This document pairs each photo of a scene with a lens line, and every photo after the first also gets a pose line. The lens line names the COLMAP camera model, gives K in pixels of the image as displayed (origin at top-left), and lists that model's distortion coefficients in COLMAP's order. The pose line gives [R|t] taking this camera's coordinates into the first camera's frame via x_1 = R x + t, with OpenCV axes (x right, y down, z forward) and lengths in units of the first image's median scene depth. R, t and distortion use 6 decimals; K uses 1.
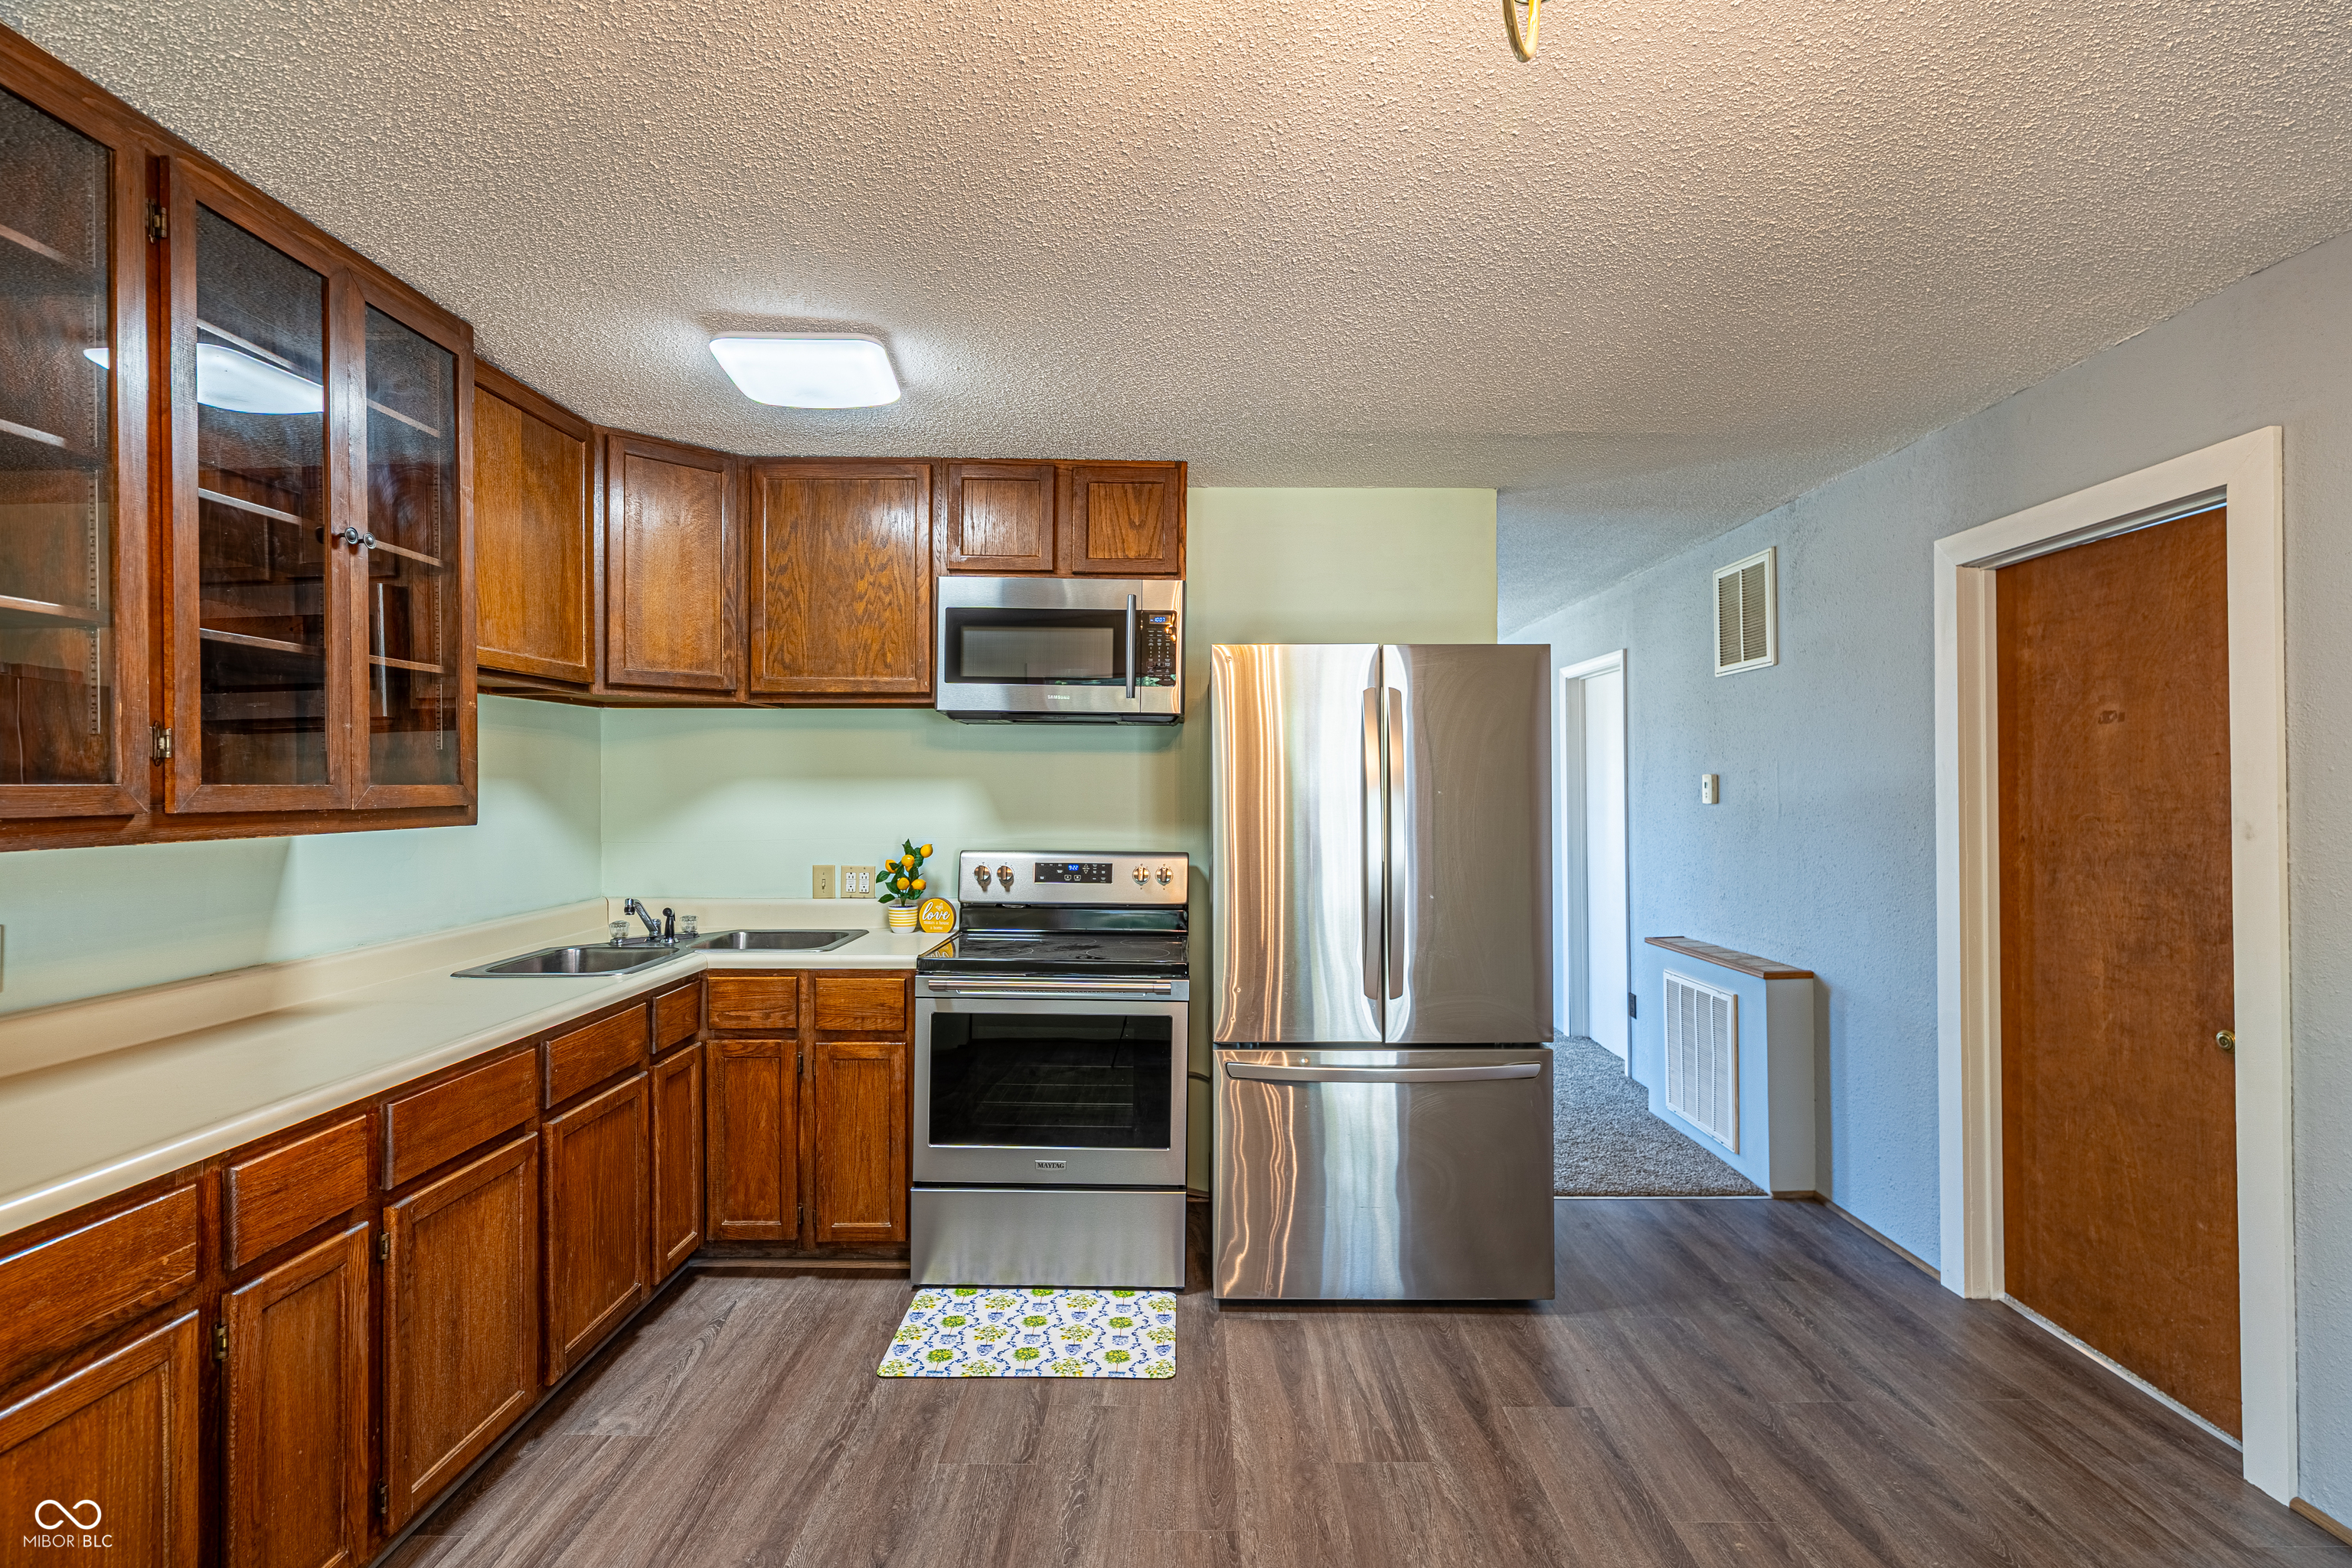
lens RADIAL K [[1071.8, 0, 1192.8], [0, 1071.8, 782.3], [0, 0, 1]] dist [-0.002234, 0.000224]
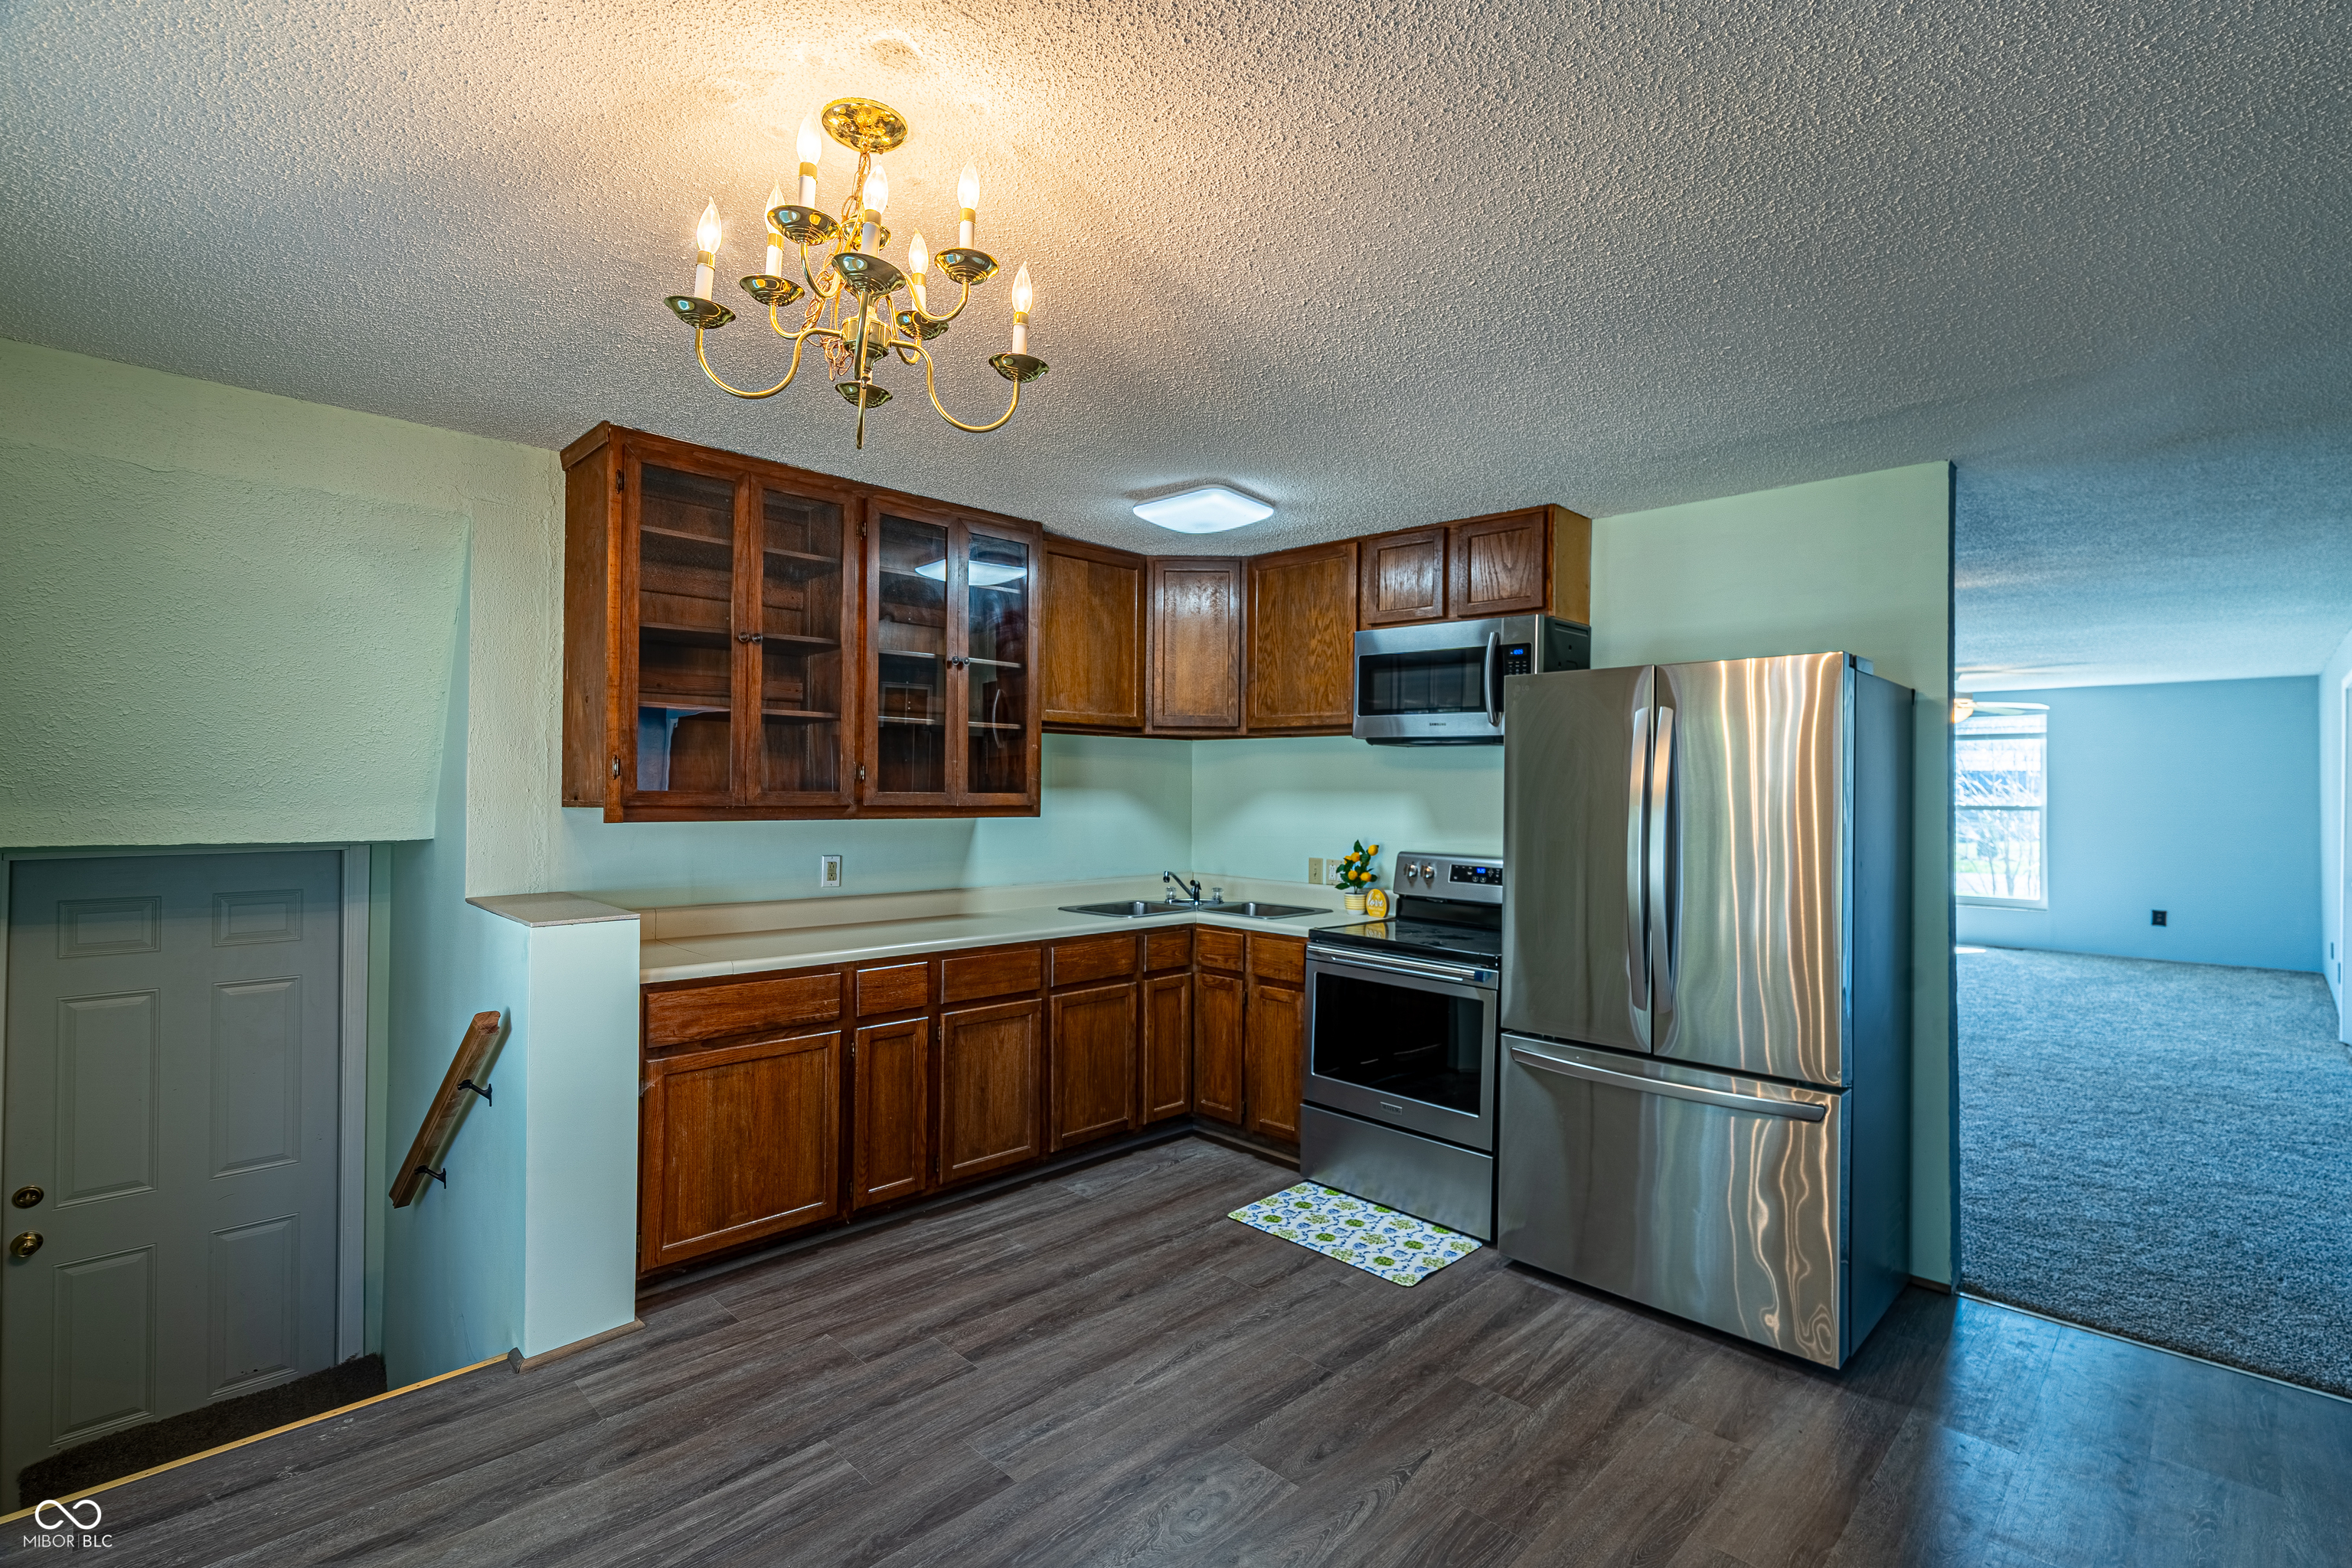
lens RADIAL K [[1080.7, 0, 1193.5], [0, 1080.7, 781.8], [0, 0, 1]] dist [-0.018378, 0.011083]
pose [[0.713392, 0.002693, -0.700760, 0.591378], [-0.009324, 0.999941, -0.005649, -0.007198], [0.700703, 0.010564, 0.713375, -0.042739]]
